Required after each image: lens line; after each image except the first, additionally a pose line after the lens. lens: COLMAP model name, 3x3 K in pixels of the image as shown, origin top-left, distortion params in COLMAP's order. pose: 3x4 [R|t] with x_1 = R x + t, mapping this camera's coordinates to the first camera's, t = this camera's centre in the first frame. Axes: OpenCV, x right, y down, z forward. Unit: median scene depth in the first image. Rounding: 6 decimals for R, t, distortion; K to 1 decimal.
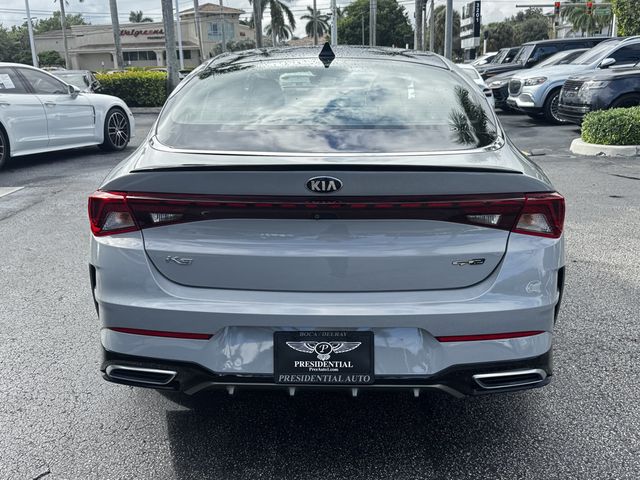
lens RADIAL K [[631.8, 0, 320.0], [0, 631.8, 240.0], [0, 0, 1]] dist [0.138284, -0.271093]
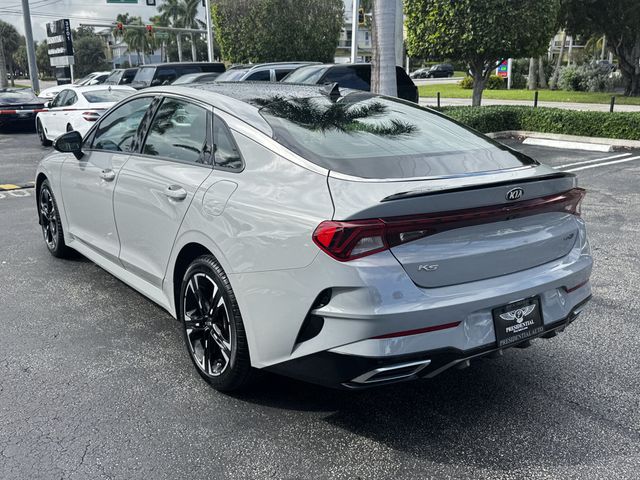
lens RADIAL K [[631.8, 0, 320.0], [0, 631.8, 240.0], [0, 0, 1]] dist [0.138284, -0.271093]
pose [[0.799119, -0.136912, 0.585375, -0.080280], [0.152080, 0.988089, 0.023490, -0.005948], [-0.581619, 0.070252, 0.810422, 0.009355]]
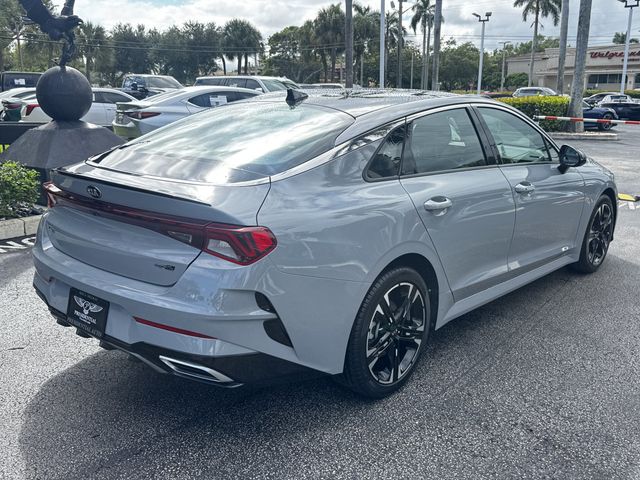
lens RADIAL K [[631.8, 0, 320.0], [0, 631.8, 240.0], [0, 0, 1]] dist [0.138284, -0.271093]
pose [[0.770467, 0.172495, -0.613698, 0.091263], [-0.191552, 0.980851, 0.035208, -0.009002], [0.608020, 0.090429, 0.788755, 0.012418]]
